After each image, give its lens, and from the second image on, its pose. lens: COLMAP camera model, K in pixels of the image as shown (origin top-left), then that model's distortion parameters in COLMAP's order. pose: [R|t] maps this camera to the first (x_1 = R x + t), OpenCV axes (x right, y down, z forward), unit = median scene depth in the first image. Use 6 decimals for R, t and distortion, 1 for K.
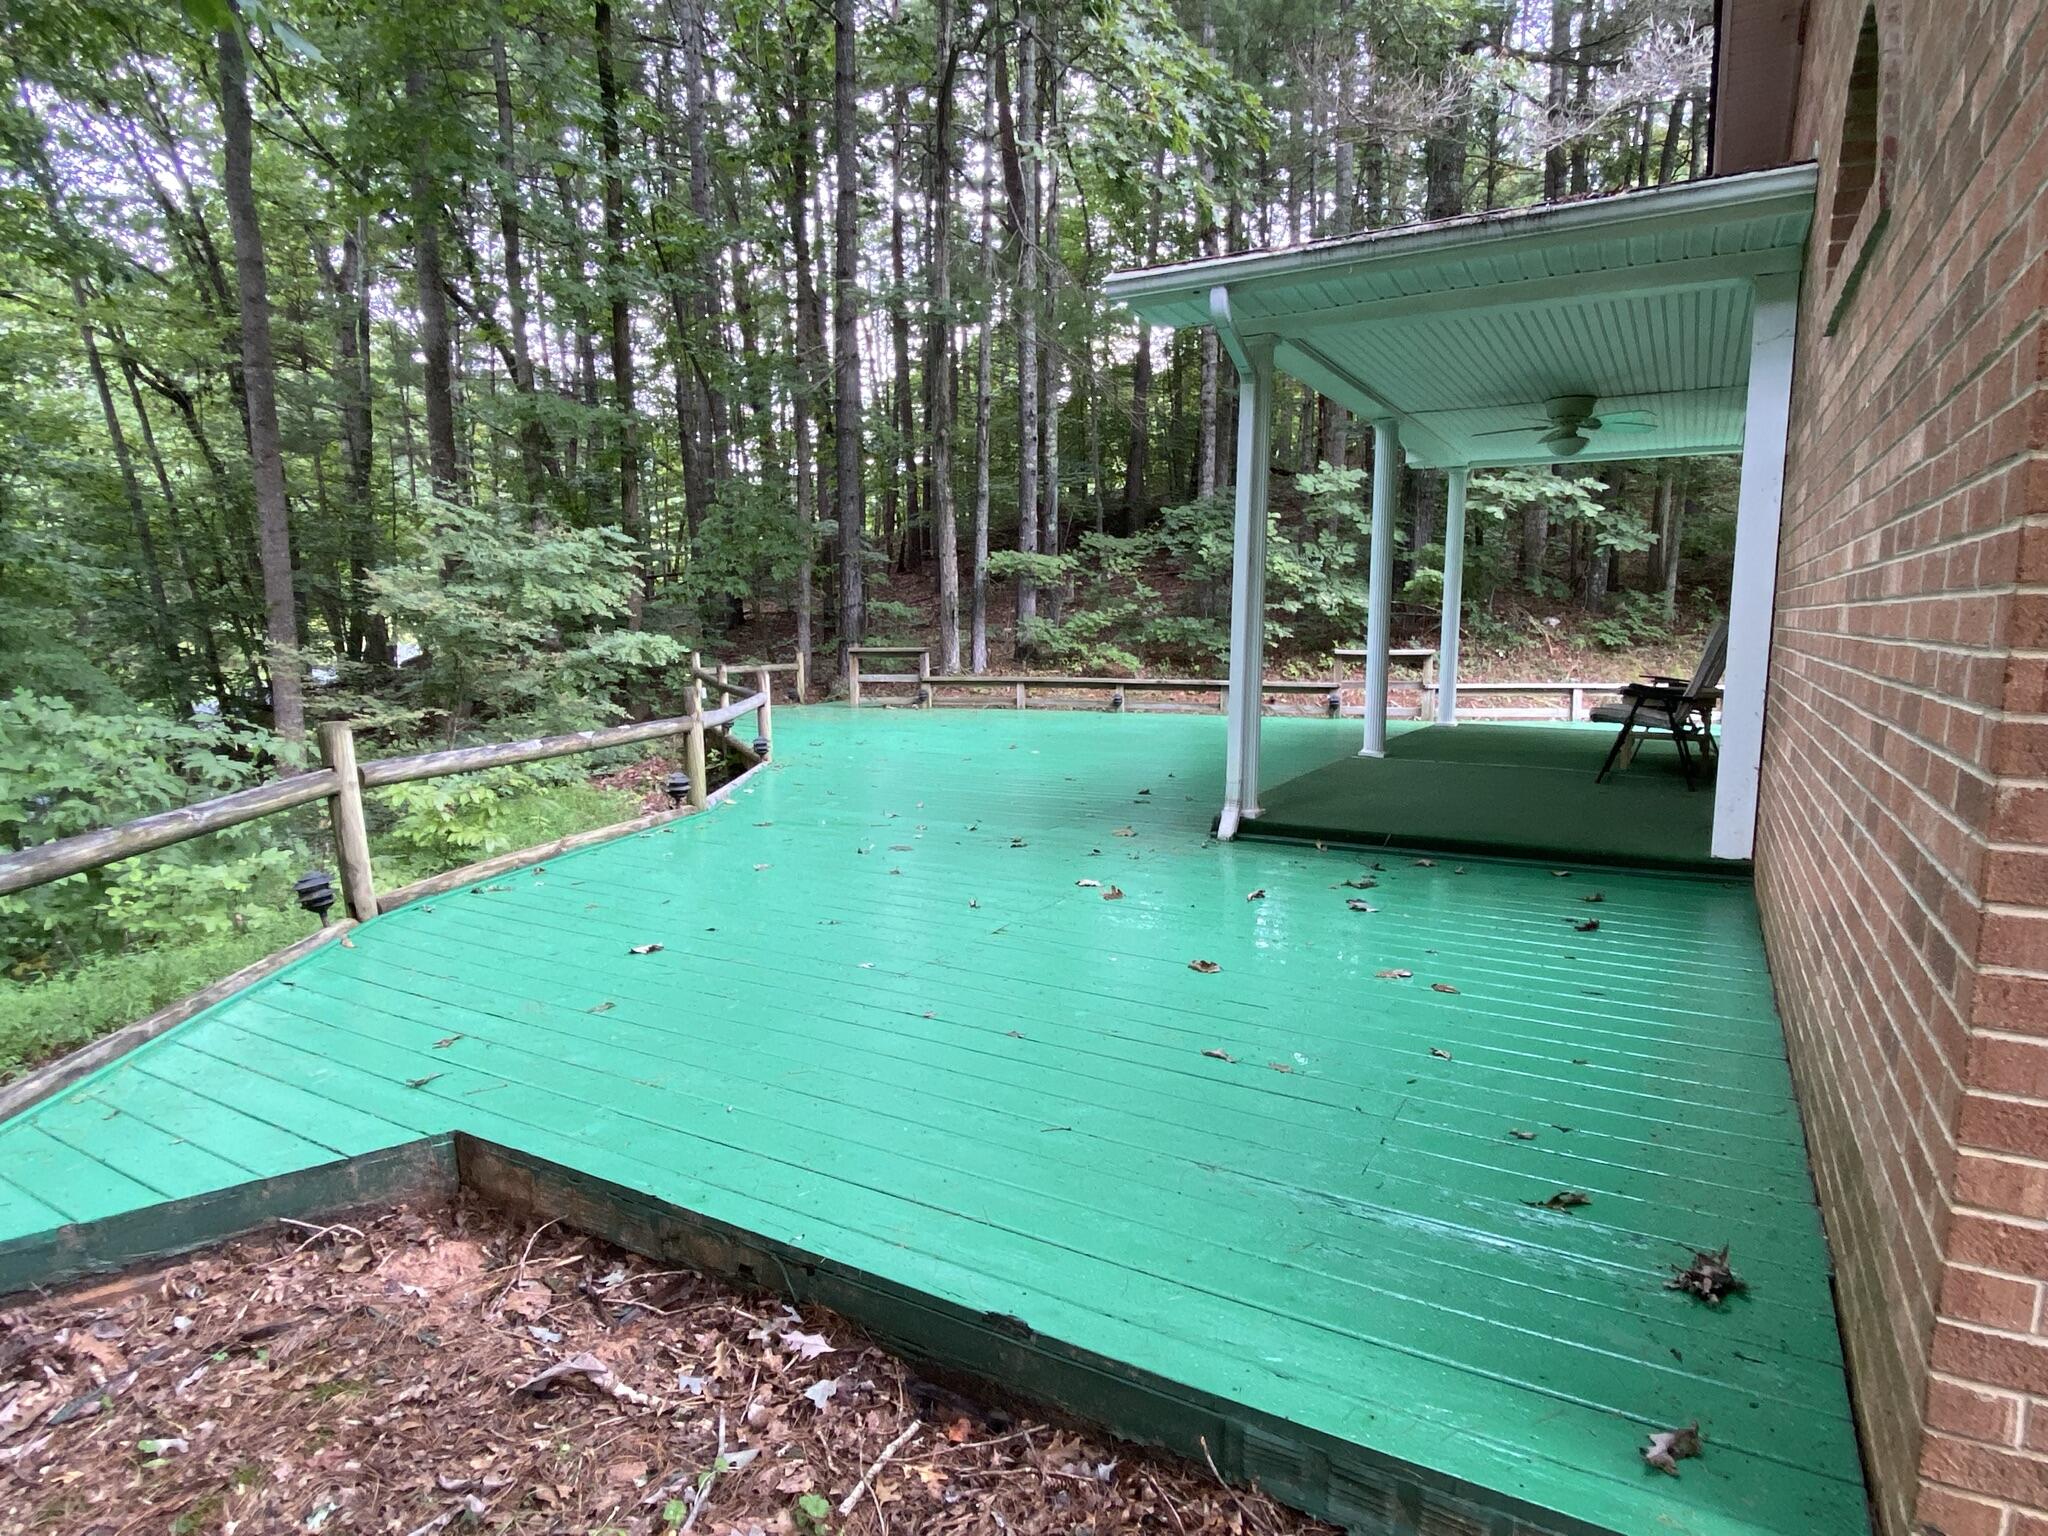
lens RADIAL K [[1151.7, 0, 1019.0], [0, 1151.7, 762.2], [0, 0, 1]] dist [0.080993, -0.091700]
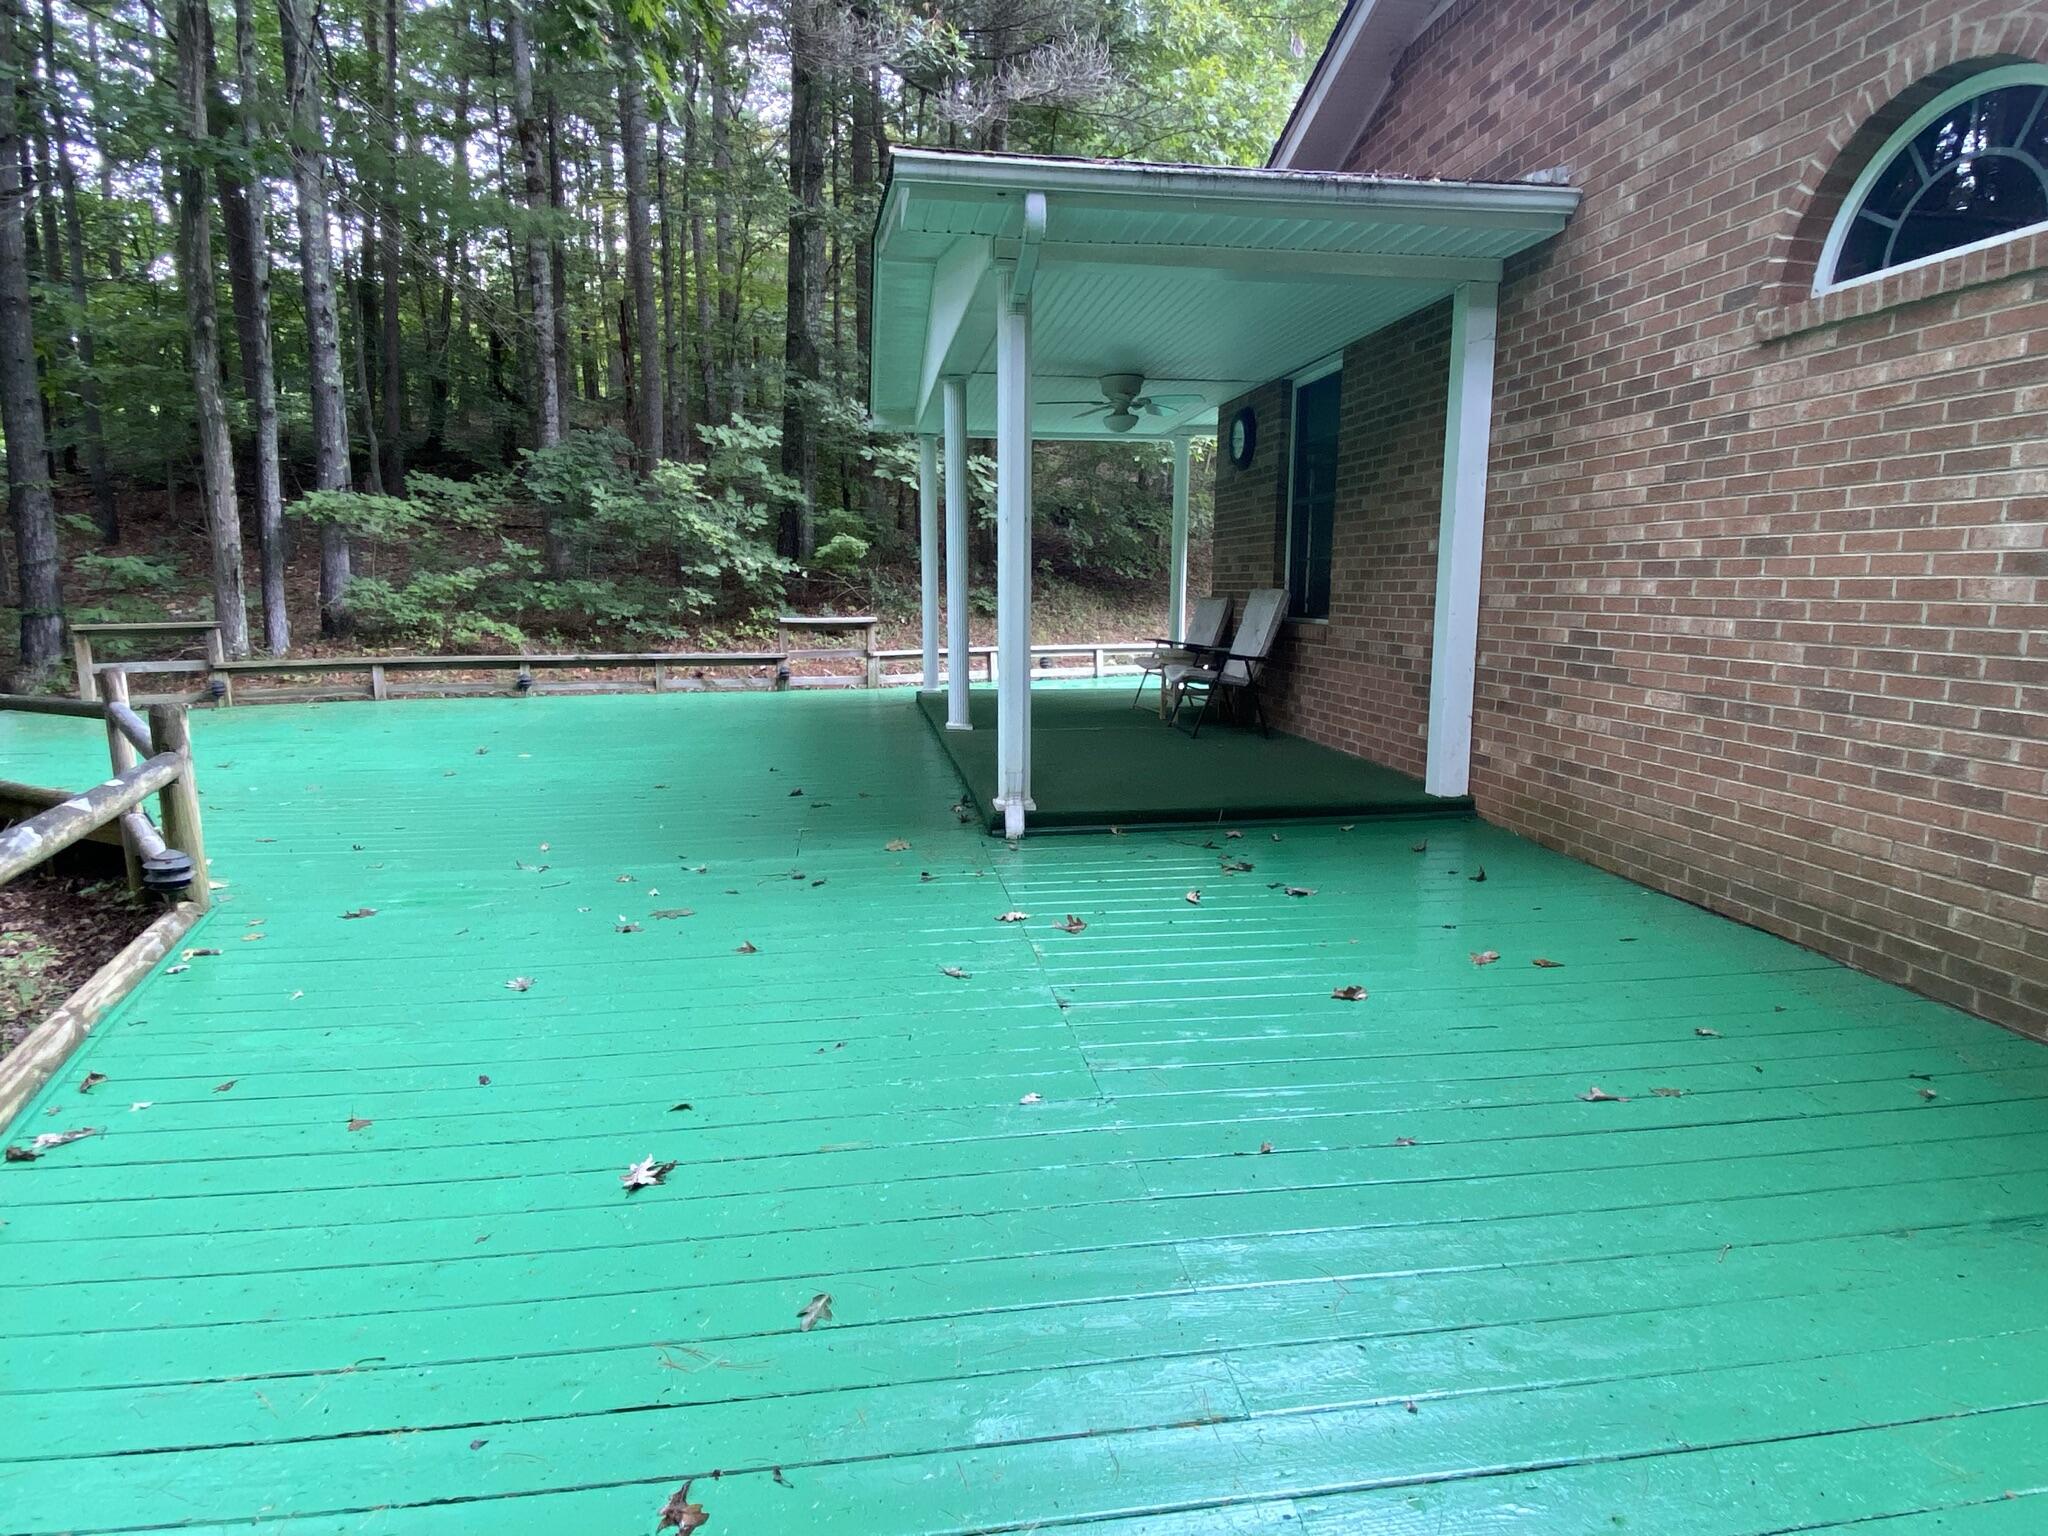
lens RADIAL K [[1151.7, 0, 1019.0], [0, 1151.7, 762.2], [0, 0, 1]] dist [0.080993, -0.091700]
pose [[0.782068, -0.093907, 0.616078, -0.147261], [0.075319, 0.995578, 0.056141, -0.016437], [-0.618625, 0.002496, 0.785682, 0.127019]]
